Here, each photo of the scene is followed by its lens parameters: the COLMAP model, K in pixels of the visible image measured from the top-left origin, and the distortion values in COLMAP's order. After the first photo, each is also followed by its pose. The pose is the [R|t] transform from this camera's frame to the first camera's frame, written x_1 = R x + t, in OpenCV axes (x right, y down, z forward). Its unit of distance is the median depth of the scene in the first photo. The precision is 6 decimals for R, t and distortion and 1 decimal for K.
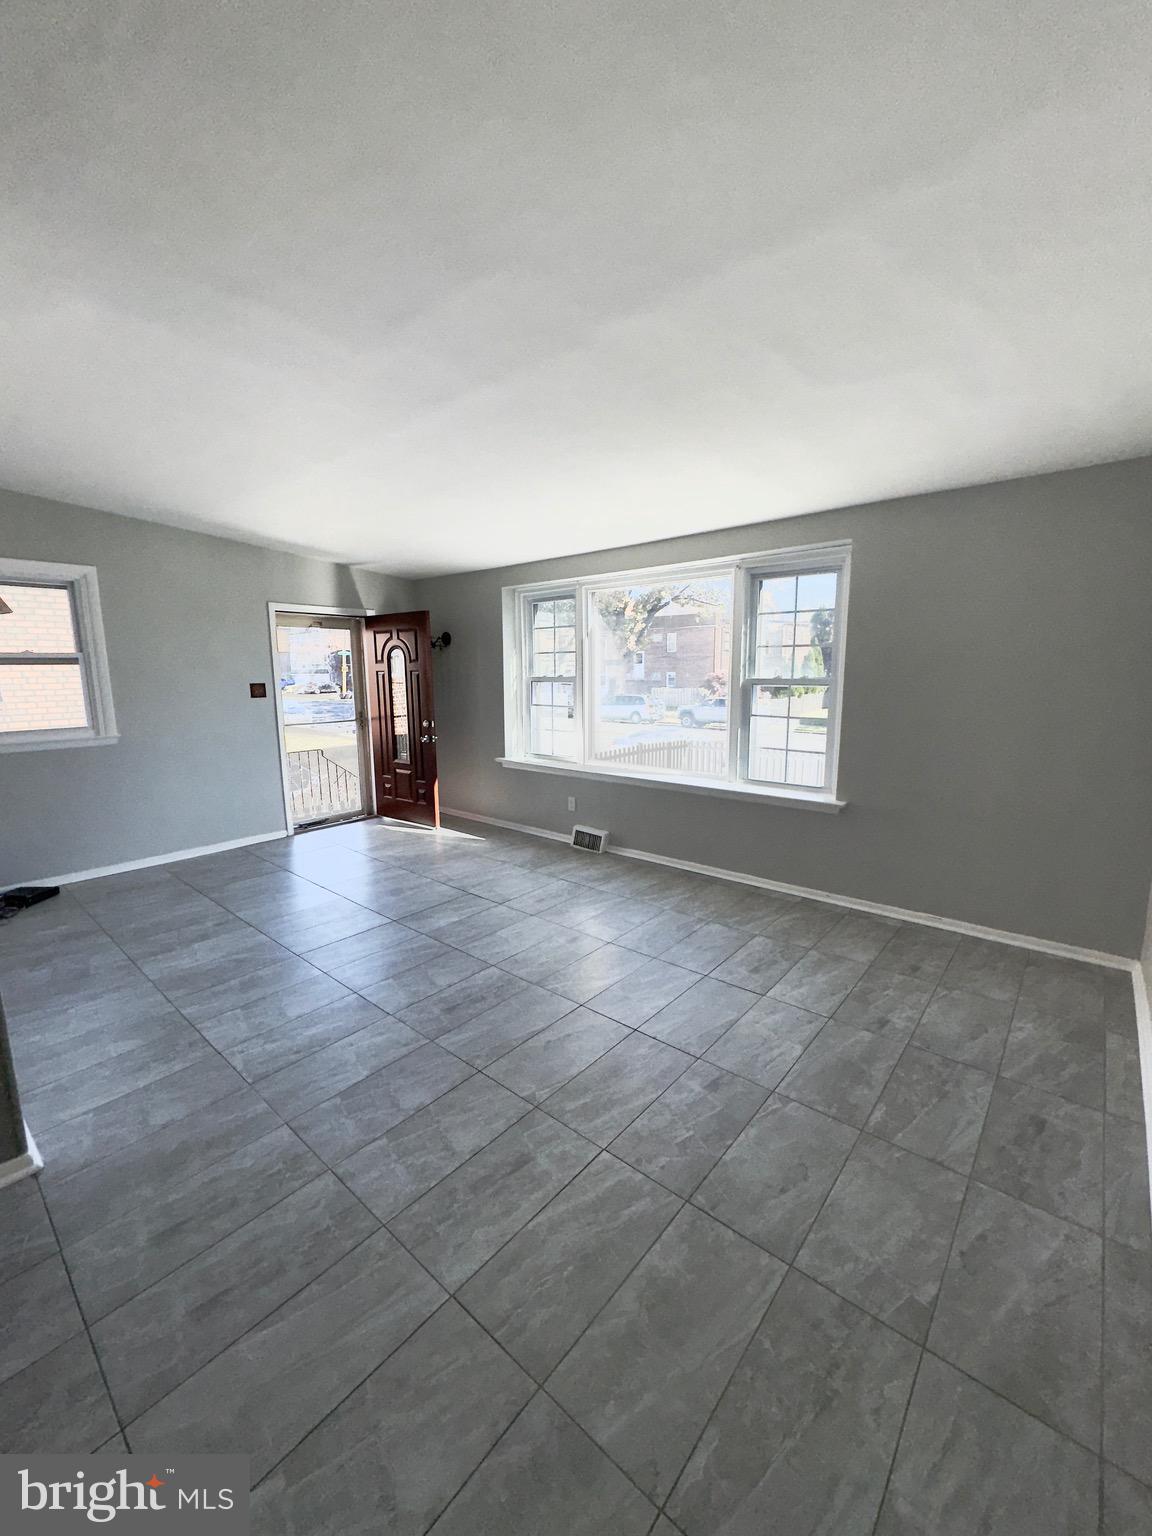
lens RADIAL K [[612.3, 0, 574.2], [0, 612.3, 762.8], [0, 0, 1]] dist [0.000657, -0.000119]
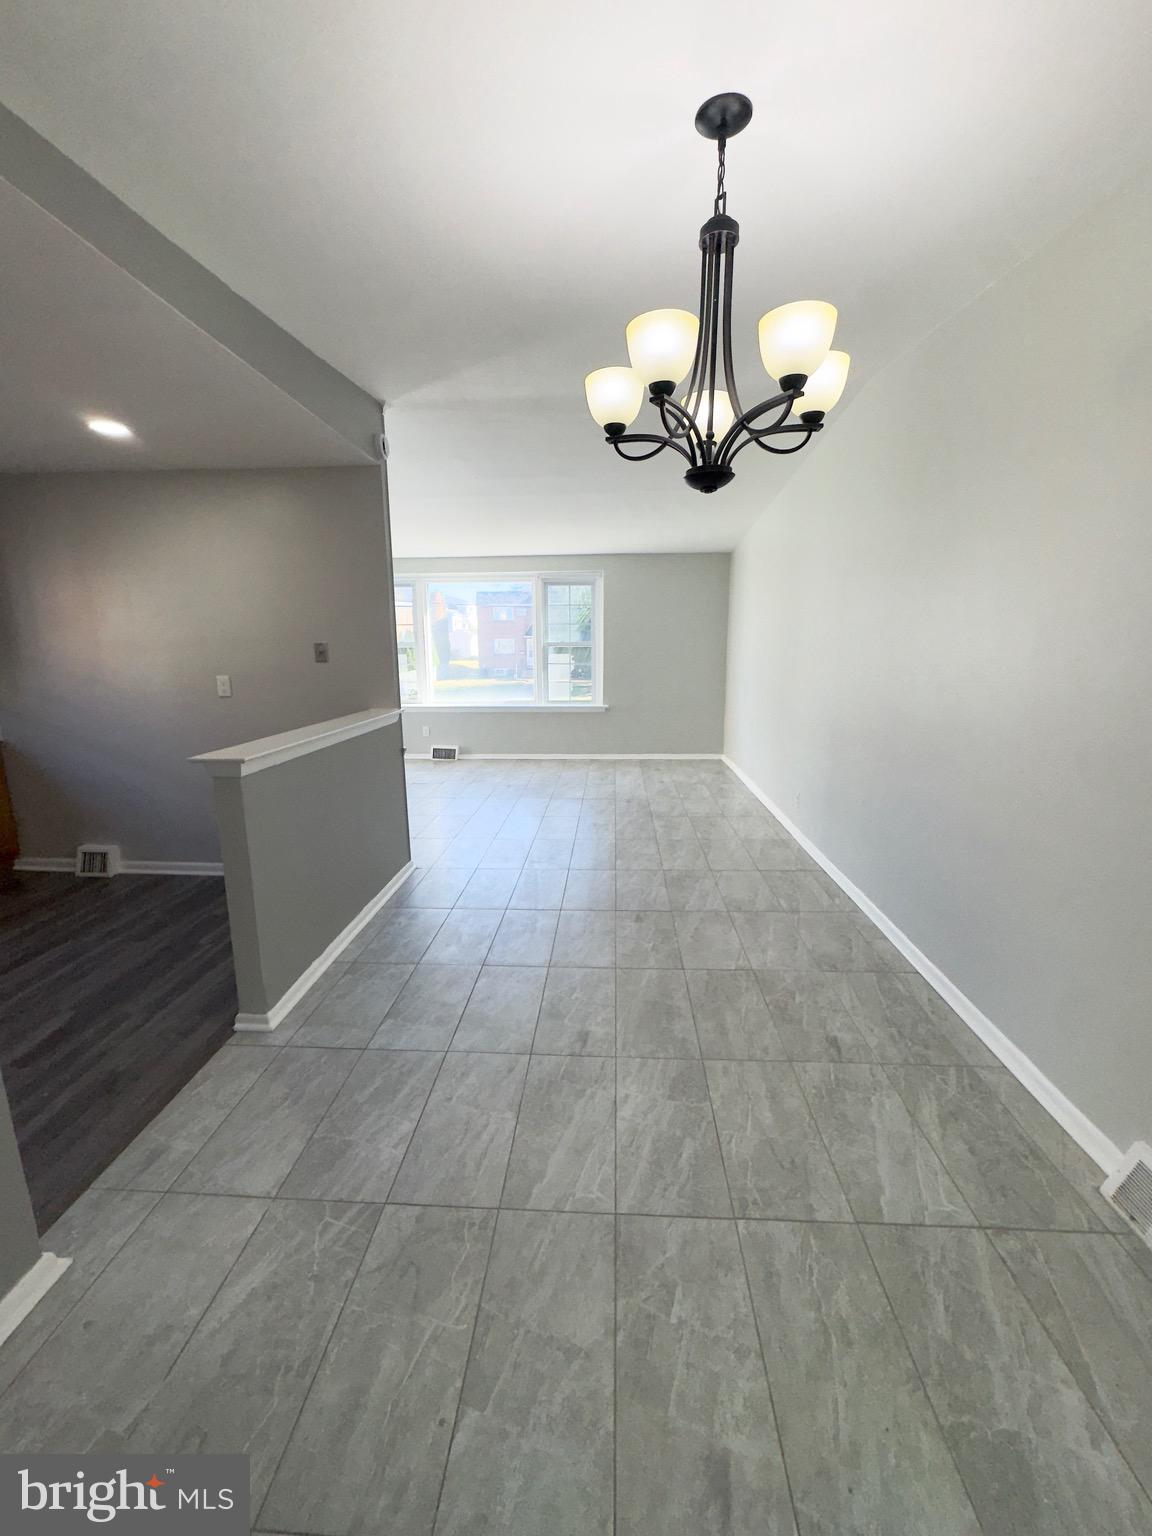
lens RADIAL K [[612.3, 0, 577.9], [0, 612.3, 763.2], [0, 0, 1]] dist [0.000657, -0.000119]
pose [[0.792973, -0.107835, 0.599637, -0.790952], [0.090390, 0.994143, 0.059246, 0.119034], [-0.602514, 0.007221, 0.798076, -0.479159]]
